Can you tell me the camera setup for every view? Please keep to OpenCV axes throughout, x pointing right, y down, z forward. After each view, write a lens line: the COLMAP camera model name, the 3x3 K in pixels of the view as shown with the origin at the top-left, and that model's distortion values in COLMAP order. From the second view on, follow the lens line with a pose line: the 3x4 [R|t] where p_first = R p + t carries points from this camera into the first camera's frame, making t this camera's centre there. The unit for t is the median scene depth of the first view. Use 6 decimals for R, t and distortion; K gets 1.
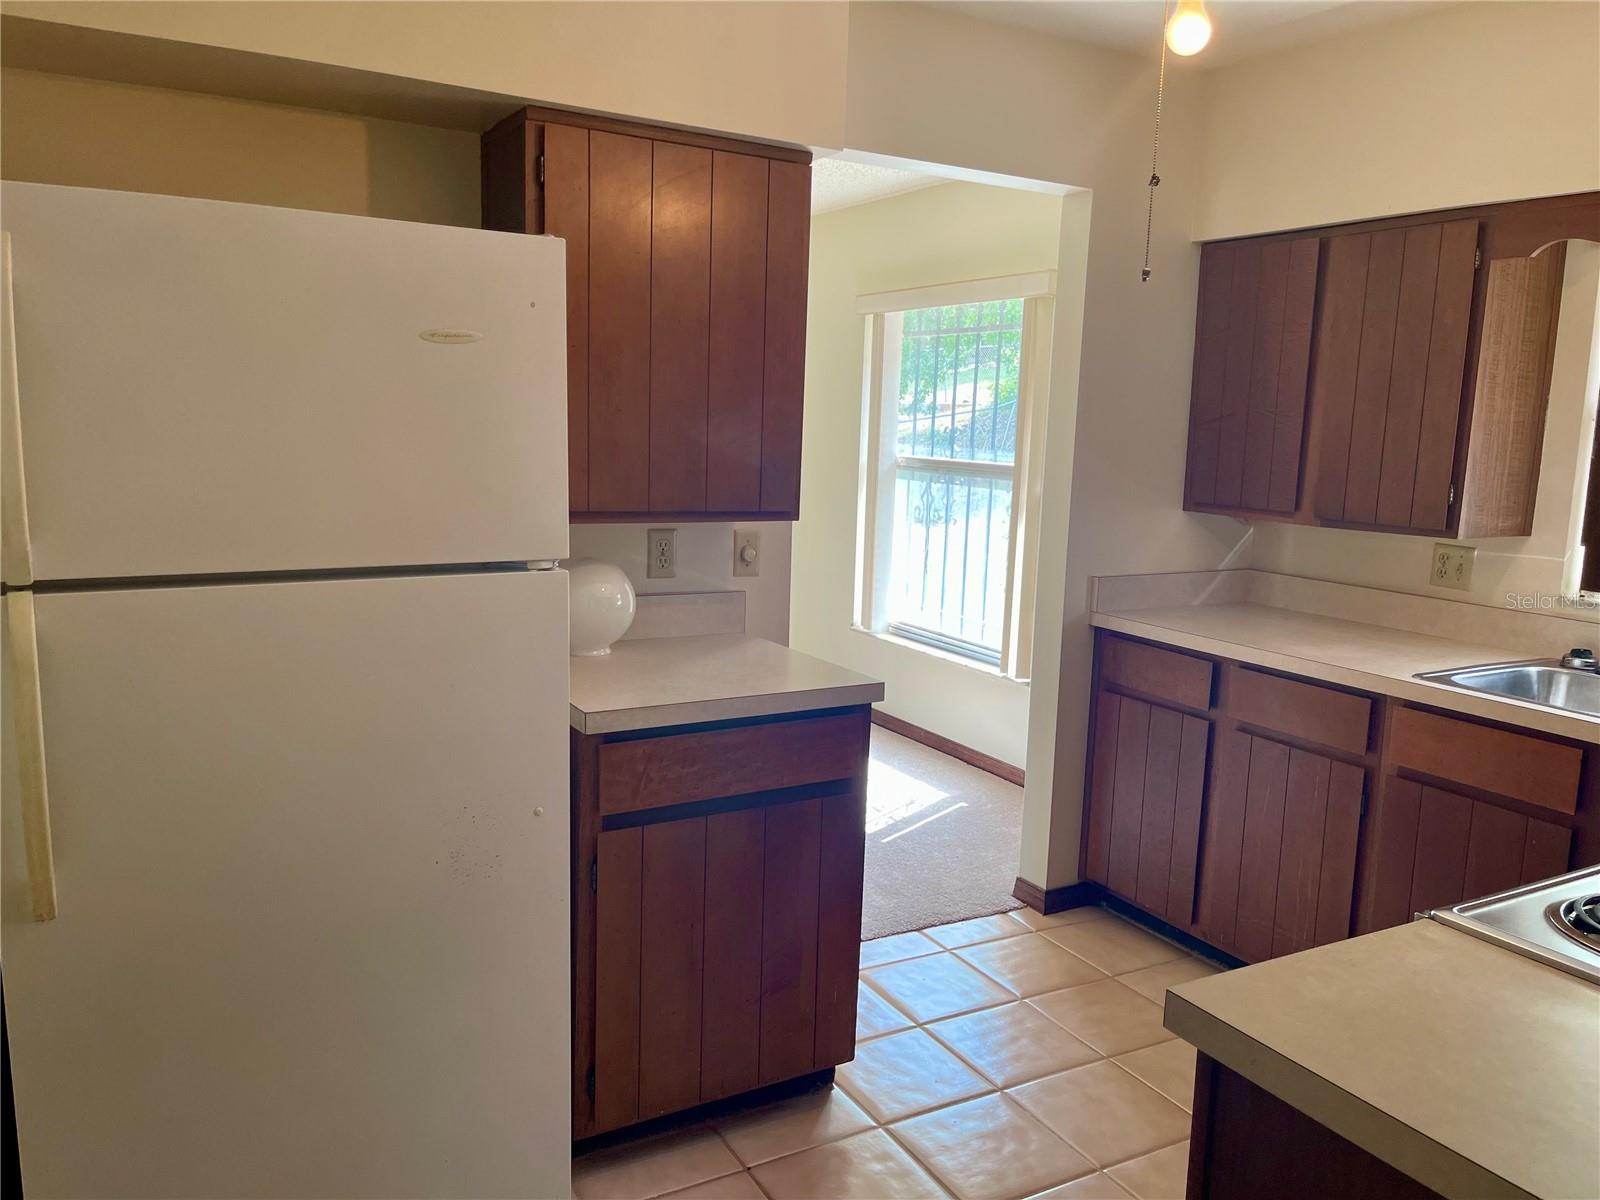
lens RADIAL K [[1211.2, 0, 796.4], [0, 1211.2, 605.4], [0, 0, 1]] dist [0.086443, -0.118910]
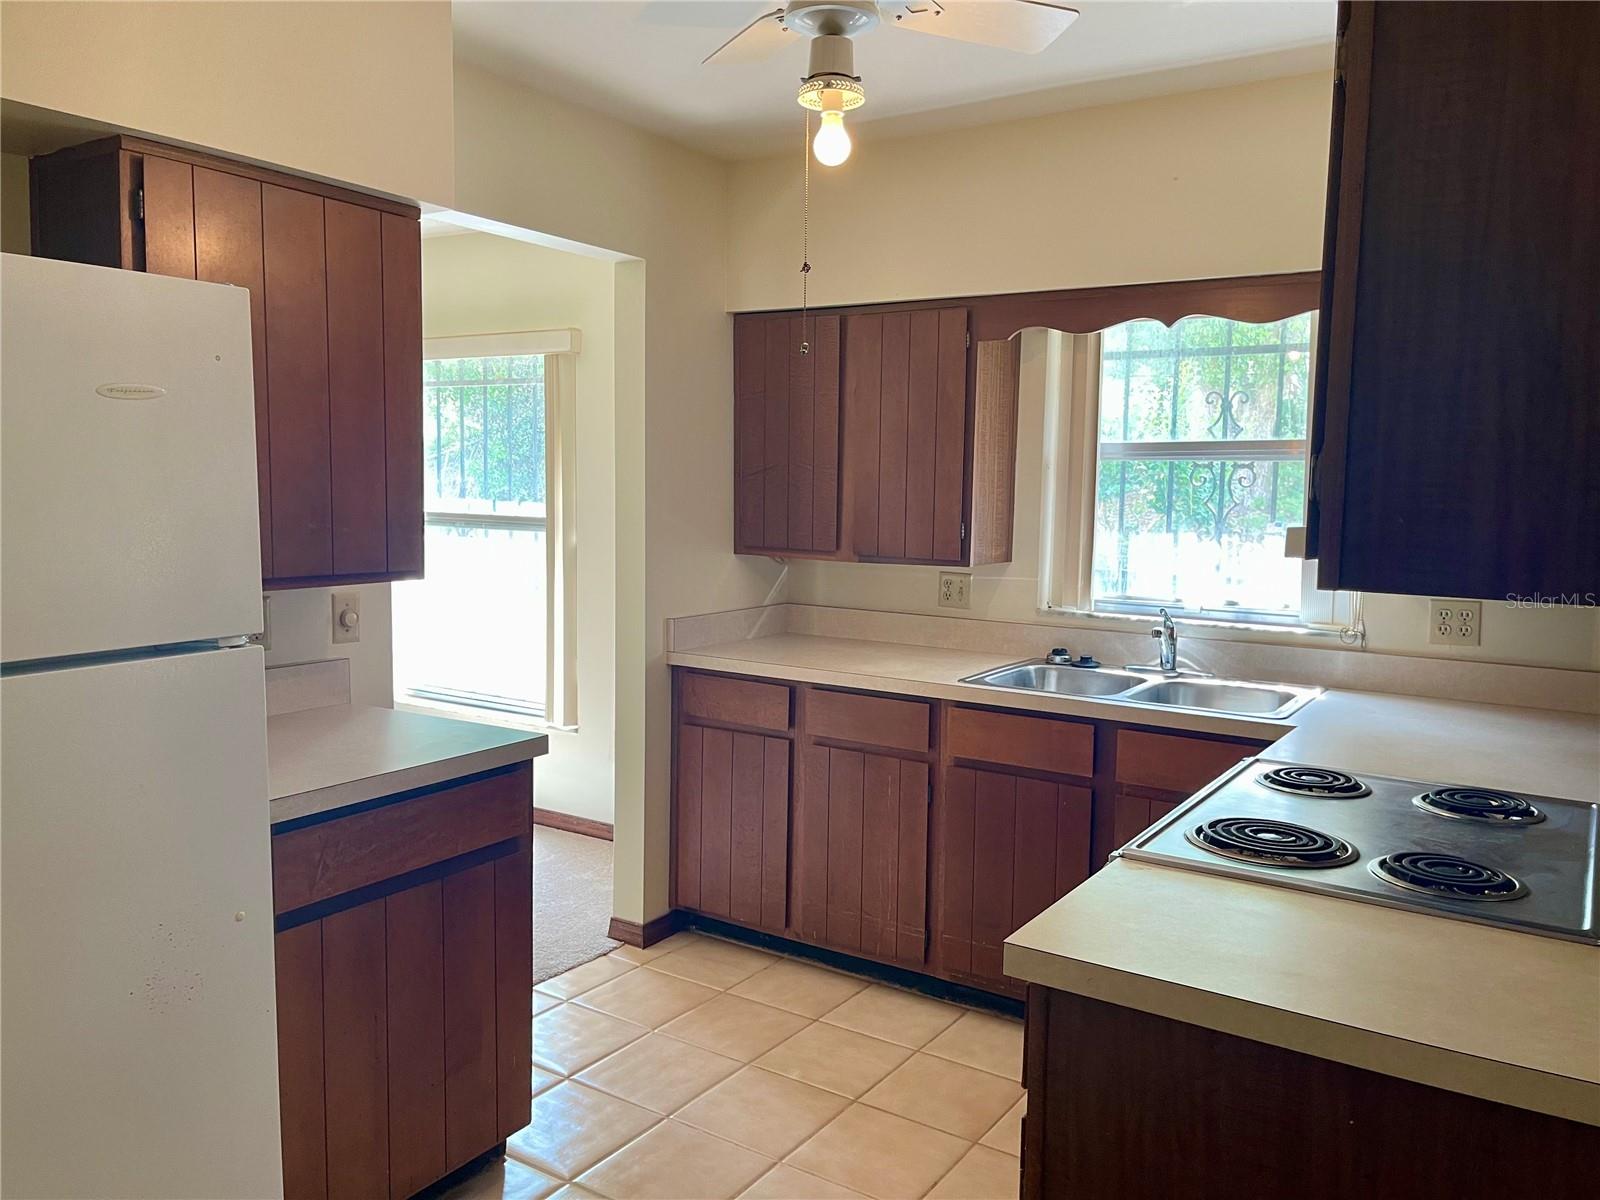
lens RADIAL K [[1232.2, 0, 800.0], [0, 1232.2, 600.0], [0, 0, 1]] dist [0.093093, -0.141045]
pose [[0.886654, -0.061183, 0.458369, -0.167762], [0.081443, 0.996376, -0.024544, -0.004479], [-0.455206, 0.059093, 0.888423, -0.012064]]
